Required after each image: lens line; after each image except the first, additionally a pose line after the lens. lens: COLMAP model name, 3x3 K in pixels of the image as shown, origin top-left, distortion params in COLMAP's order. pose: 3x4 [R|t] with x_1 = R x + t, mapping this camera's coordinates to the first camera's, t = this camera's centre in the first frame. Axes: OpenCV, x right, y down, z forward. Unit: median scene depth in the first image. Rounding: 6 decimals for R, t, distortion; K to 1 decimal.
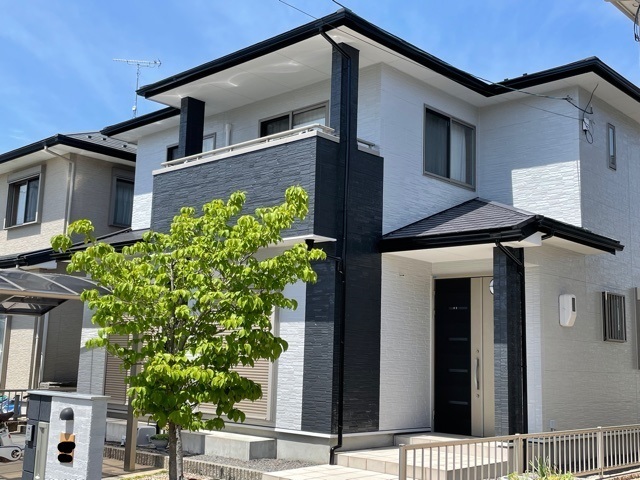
lens RADIAL K [[761.4, 0, 320.4], [0, 761.4, 231.3], [0, 0, 1]] dist [0.079044, -0.069186]
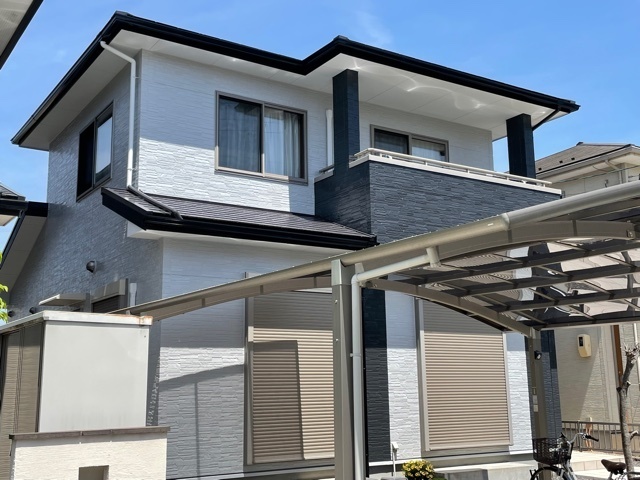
lens RADIAL K [[761.4, 0, 320.4], [0, 761.4, 231.3], [0, 0, 1]] dist [0.079044, -0.069186]
pose [[0.233472, 0.160510, 0.959024, -0.992114], [-0.141867, 0.981351, -0.129709, 0.111460], [-0.961959, -0.105771, 0.251889, 0.850366]]
